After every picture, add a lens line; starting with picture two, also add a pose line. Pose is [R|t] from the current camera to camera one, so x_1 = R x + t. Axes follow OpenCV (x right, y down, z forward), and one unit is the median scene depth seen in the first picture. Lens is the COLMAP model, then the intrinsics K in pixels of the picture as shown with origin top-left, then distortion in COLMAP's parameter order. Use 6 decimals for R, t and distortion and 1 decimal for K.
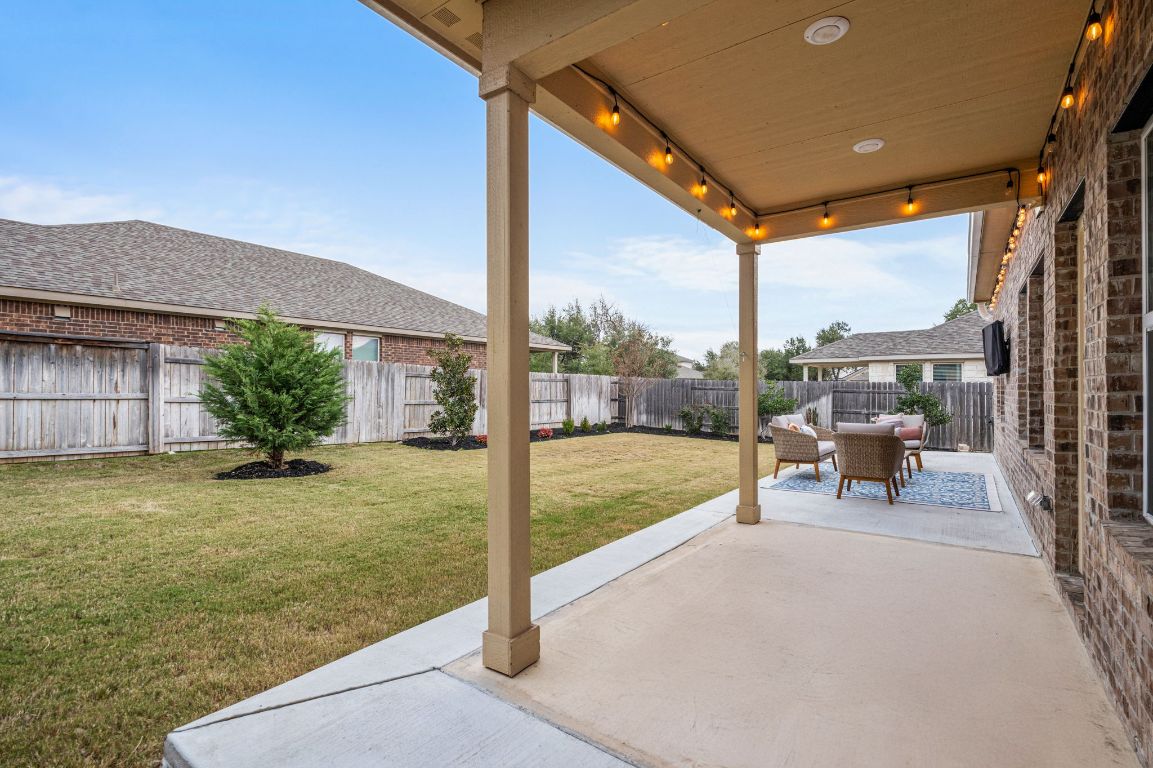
lens RADIAL K [[530.0, 0, 576.8], [0, 530.0, 384.4], [0, 0, 1]] dist [-0.000651, -0.000037]
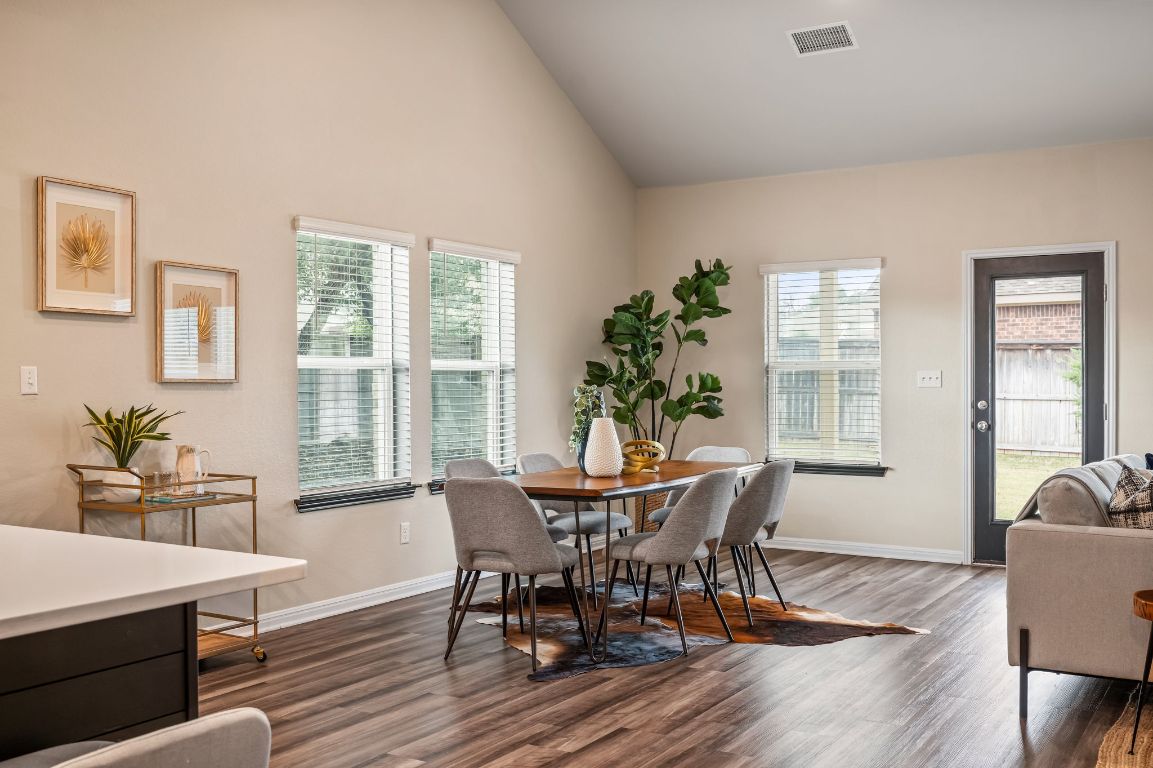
lens RADIAL K [[1151.7, 0, 576.2], [0, 1151.7, 384.1], [0, 0, 1]] dist [0.018655, 0.000000]
pose [[0.082108, 0.000562, -0.996623, 1.313127], [0.005387, 0.999985, 0.001008, -0.011535], [0.996609, -0.005452, 0.082104, -0.139662]]
